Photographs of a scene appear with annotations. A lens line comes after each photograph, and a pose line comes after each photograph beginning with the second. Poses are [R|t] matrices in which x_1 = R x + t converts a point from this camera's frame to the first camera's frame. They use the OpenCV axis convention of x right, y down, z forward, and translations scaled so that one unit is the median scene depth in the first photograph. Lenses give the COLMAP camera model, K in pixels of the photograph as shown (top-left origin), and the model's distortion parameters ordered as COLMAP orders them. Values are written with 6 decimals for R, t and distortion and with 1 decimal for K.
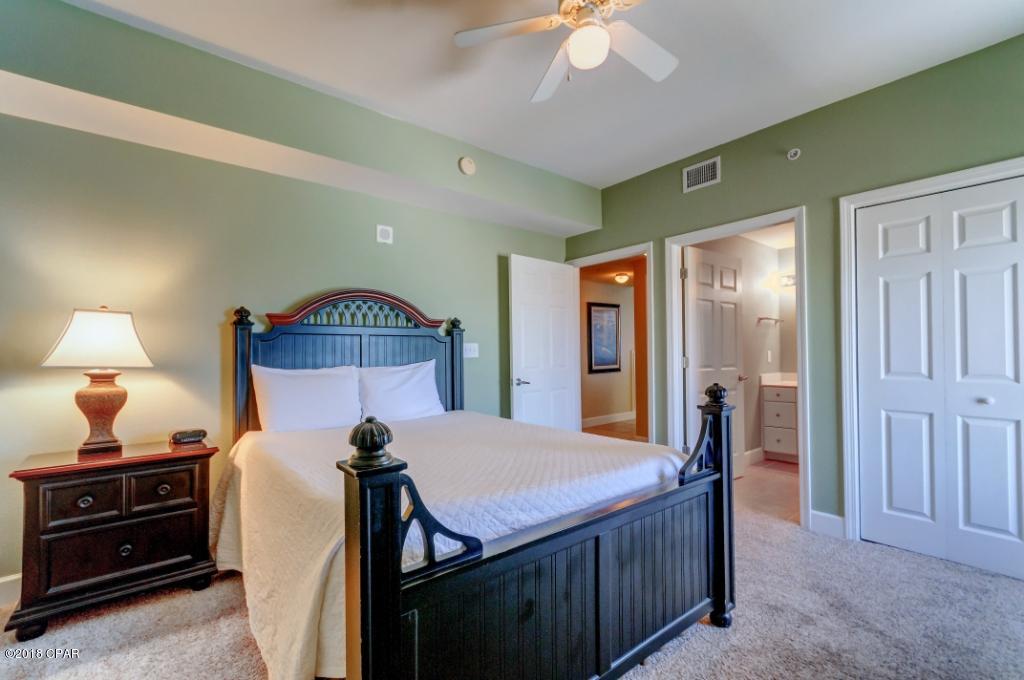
lens RADIAL K [[445.8, 0, 512.1], [0, 445.8, 329.3], [0, 0, 1]] dist [-0.001136, -0.000191]
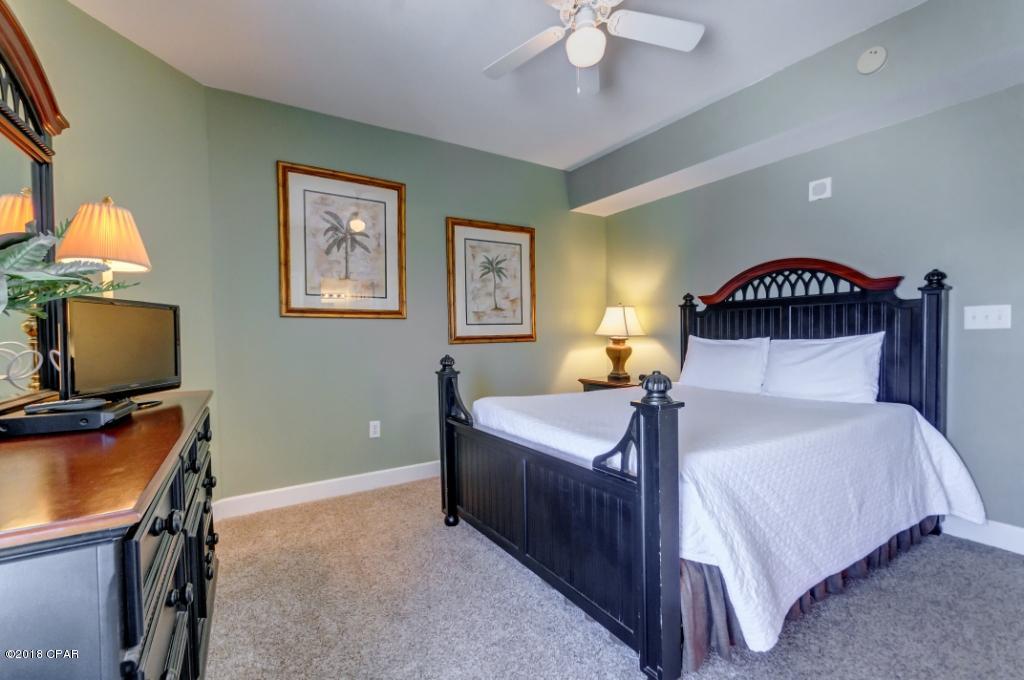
lens RADIAL K [[445.8, 0, 512.1], [0, 445.8, 329.3], [0, 0, 1]] dist [-0.001136, -0.000191]
pose [[-0.119521, -0.000064, -0.992832, 0.812264], [0.072580, 0.997324, -0.008802, 0.032227], [0.990175, -0.073112, -0.119196, 0.594290]]
